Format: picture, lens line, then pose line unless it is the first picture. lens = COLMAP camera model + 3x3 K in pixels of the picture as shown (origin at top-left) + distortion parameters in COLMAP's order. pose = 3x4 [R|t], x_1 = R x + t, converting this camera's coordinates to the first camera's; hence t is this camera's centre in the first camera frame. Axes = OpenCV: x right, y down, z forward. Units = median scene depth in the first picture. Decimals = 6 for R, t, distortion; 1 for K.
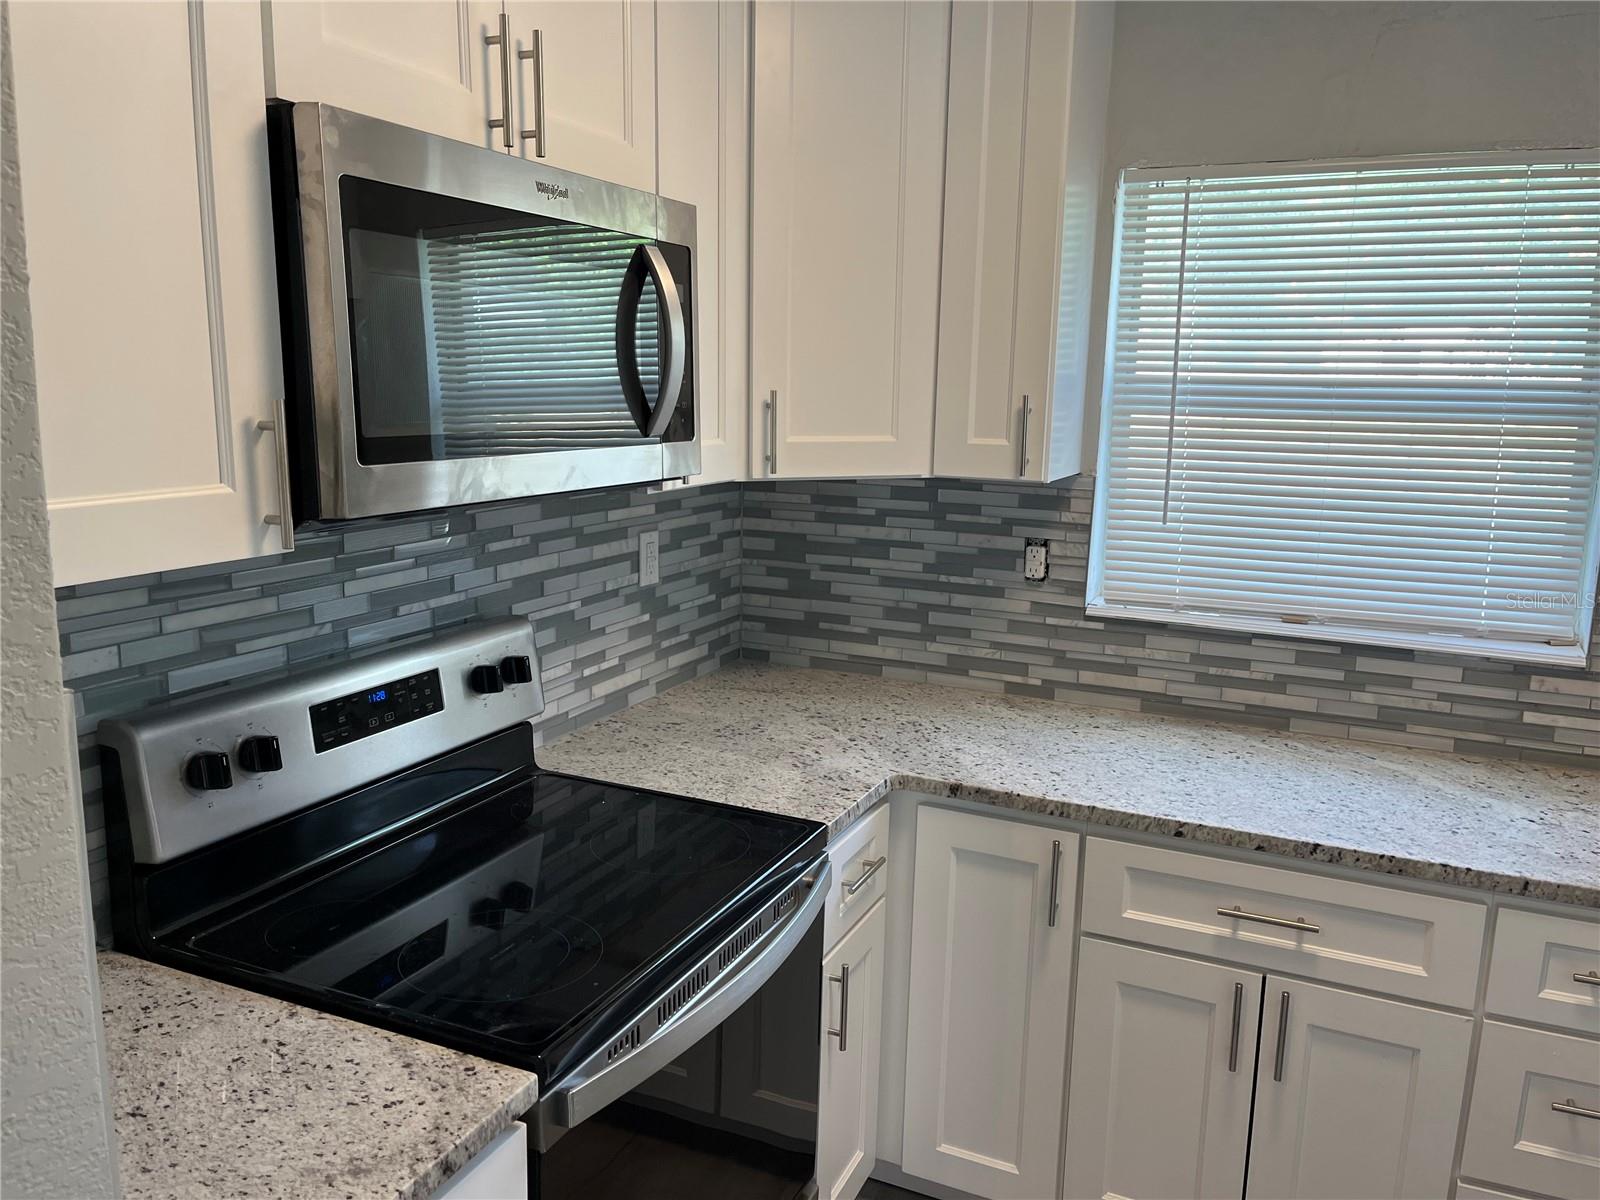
lens RADIAL K [[1222.8, 0, 813.7], [0, 1222.8, 590.5], [0, 0, 1]] dist [0.061507, -0.082647]
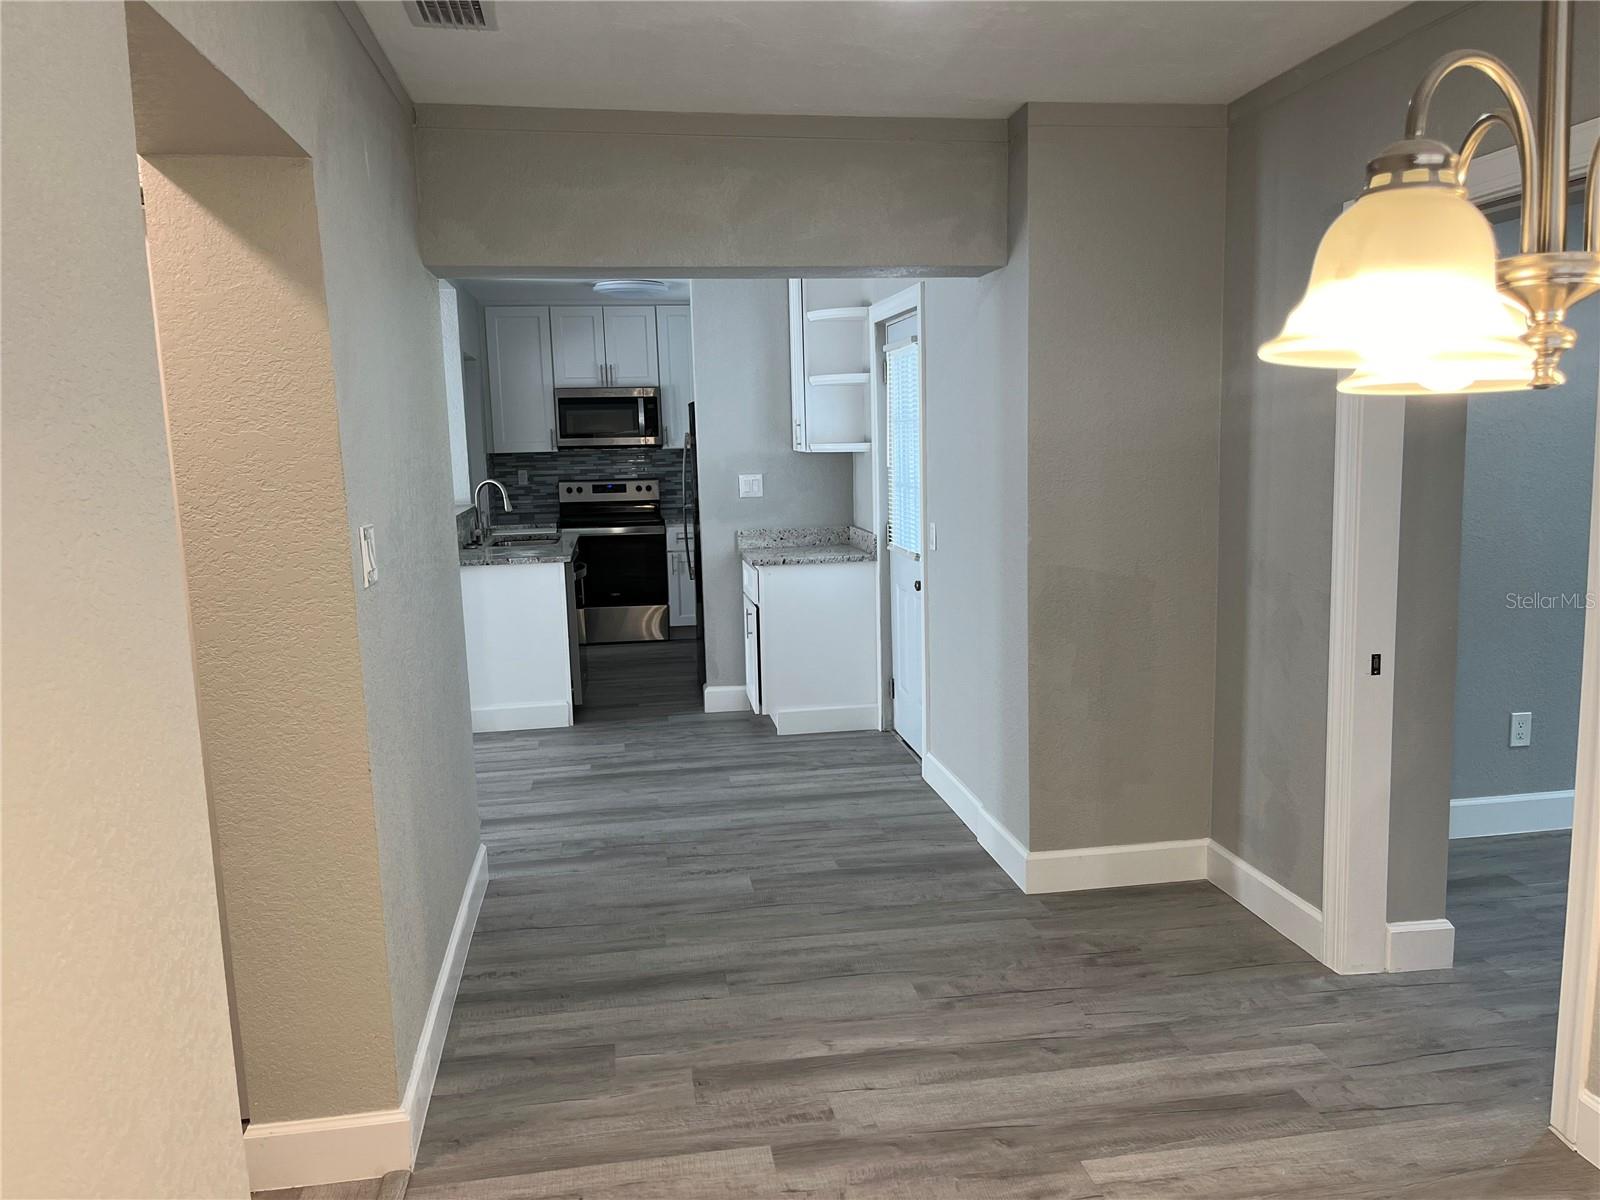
lens RADIAL K [[1222.8, 0, 808.4], [0, 1222.8, 604.3], [0, 0, 1]] dist [0.061507, -0.082647]
pose [[0.549496, 0.079918, -0.831665, 3.045274], [-0.108896, 0.993774, 0.023547, 0.250579], [0.828369, 0.077626, 0.554778, -0.787409]]
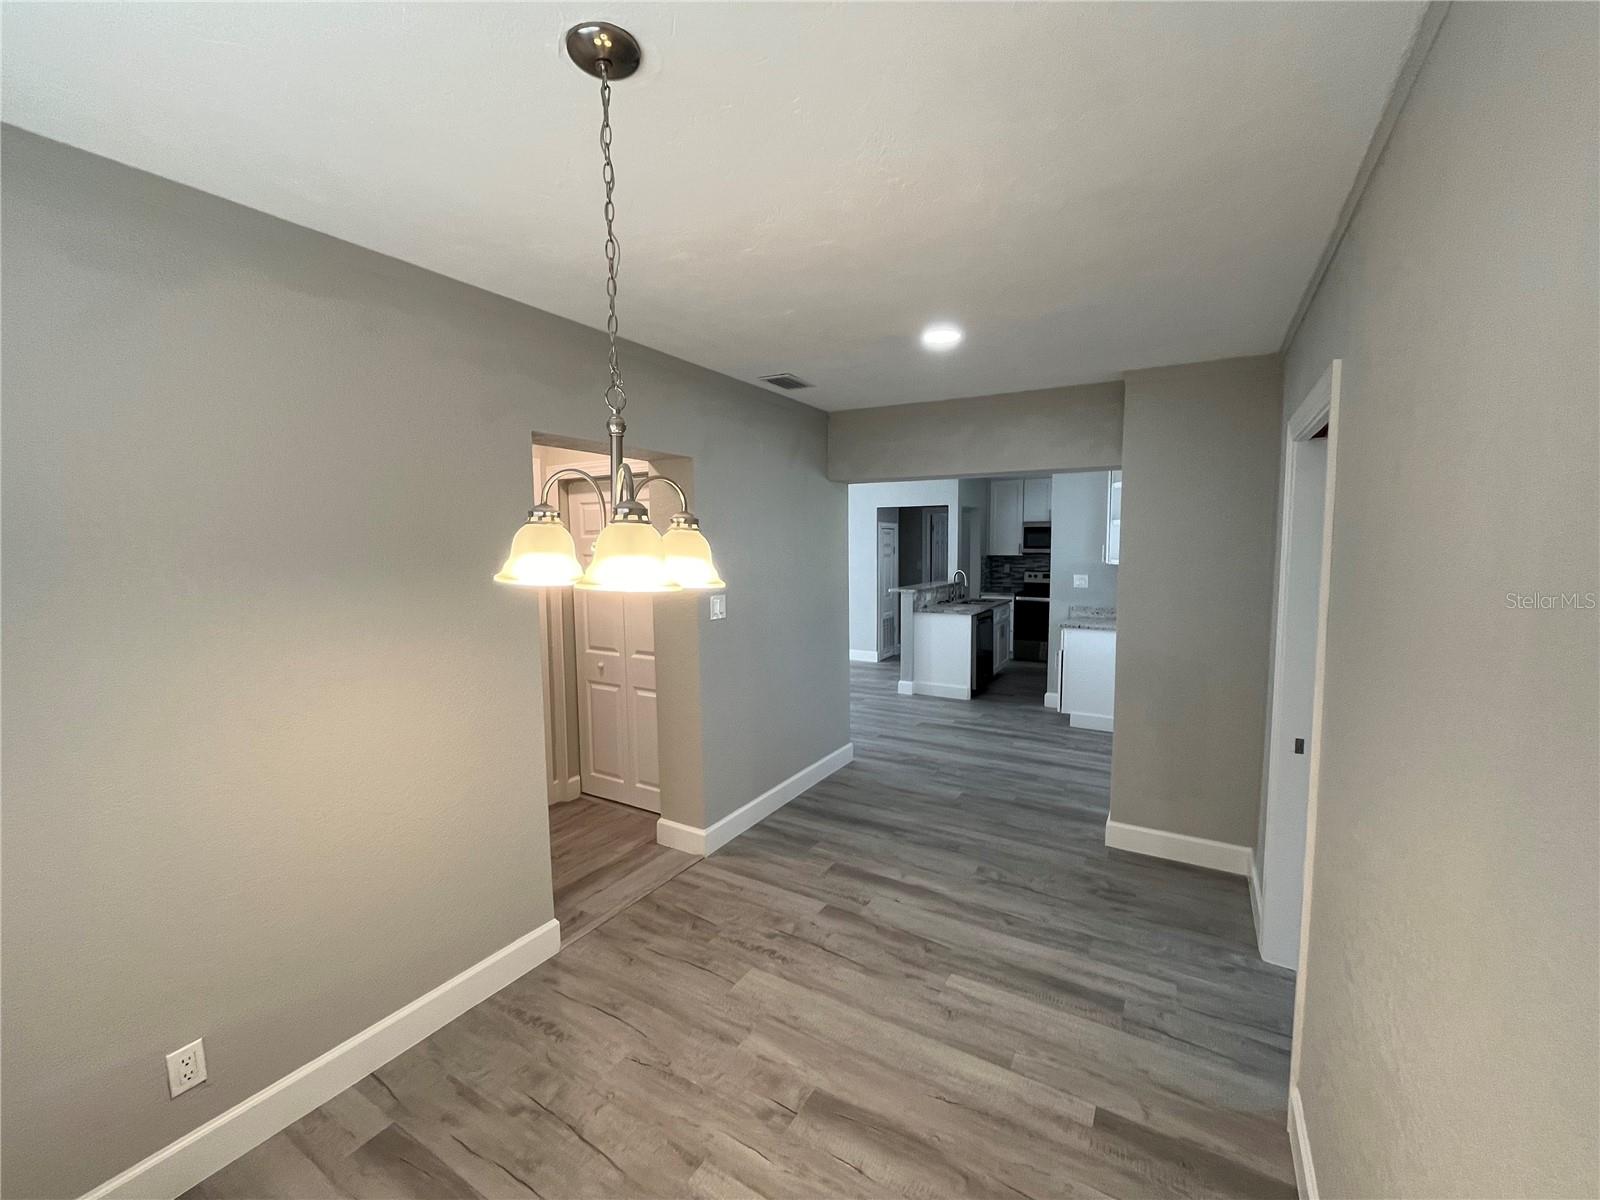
lens RADIAL K [[653.2, 0, 800.8], [0, 653.2, 596.5], [0, 0, 1]] dist [-0.001130, -0.000265]
pose [[-0.116321, 0.062285, -0.991257, 3.310295], [-0.172193, 0.981654, 0.081887, 0.114855], [0.978171, 0.180212, -0.103462, -0.244393]]
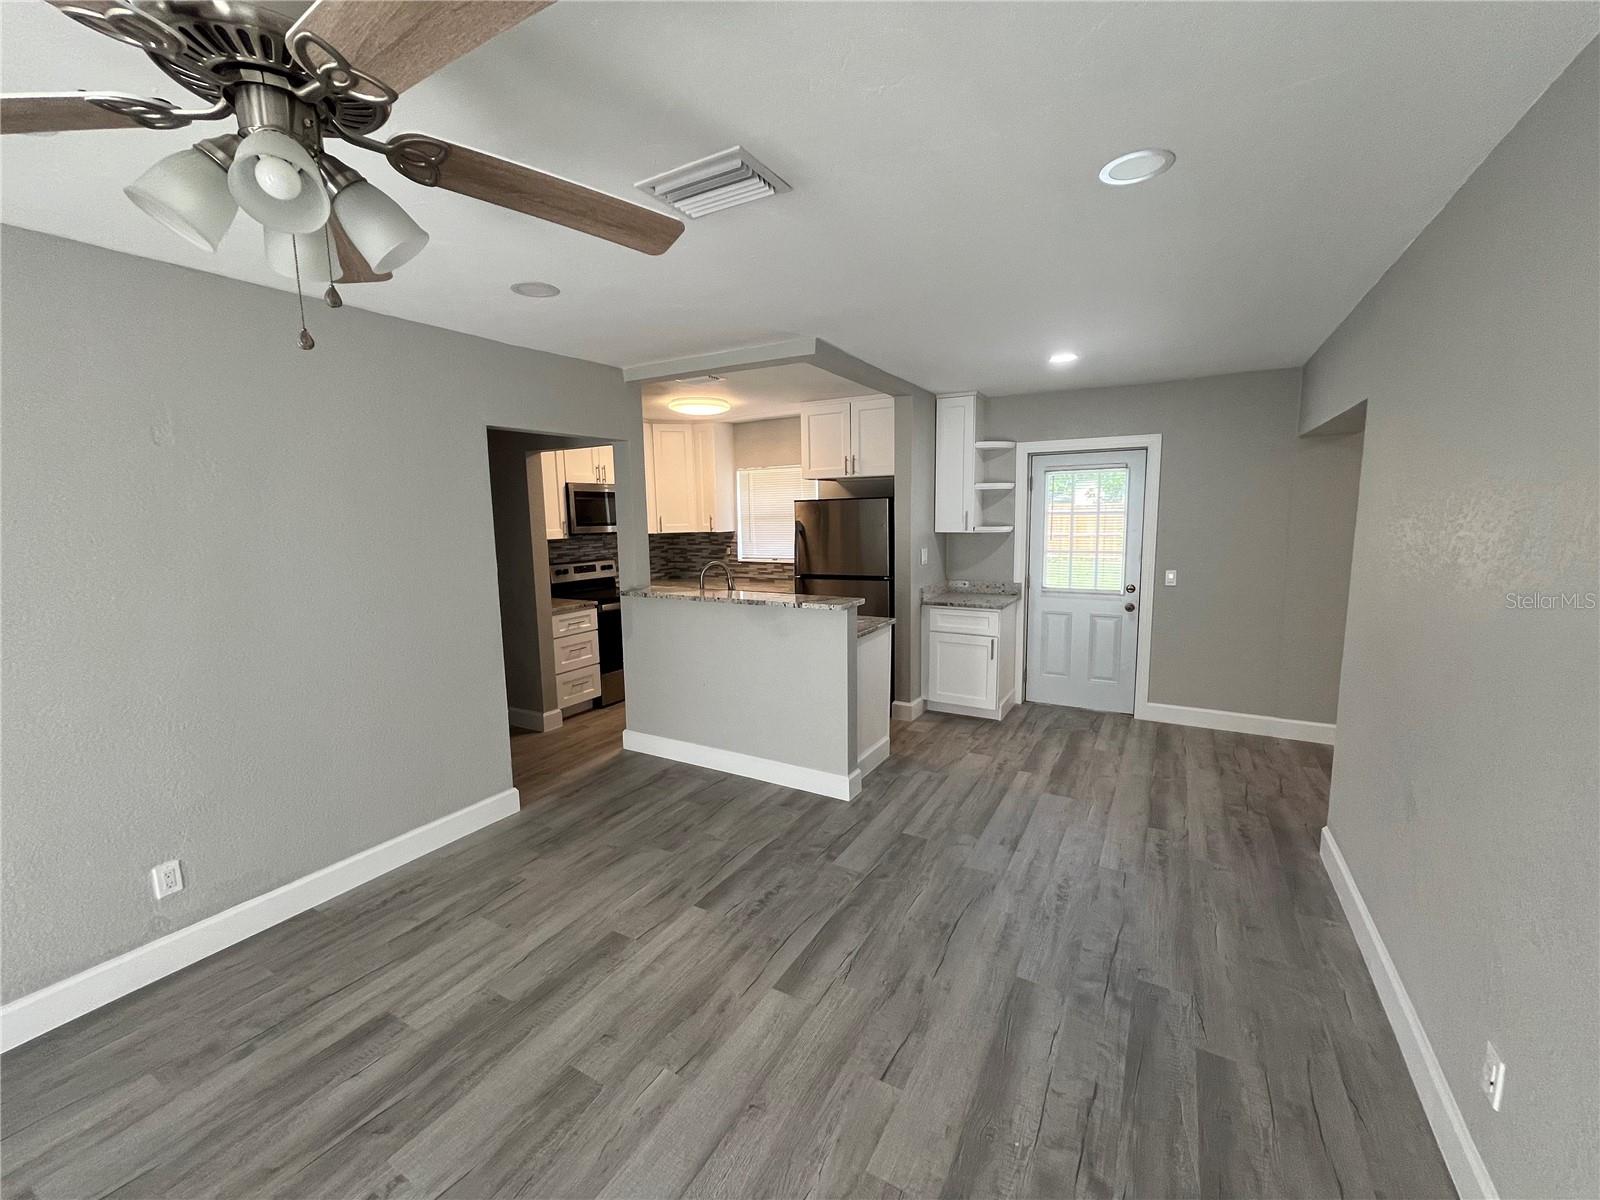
lens RADIAL K [[653.2, 0, 801.9], [0, 653.2, 593.6], [0, 0, 1]] dist [-0.001130, -0.000265]
pose [[0.994206, -0.028277, -0.103701, 0.725194], [0.022679, 0.998241, -0.054770, 0.286850], [0.105068, 0.052100, 0.993099, -1.453248]]
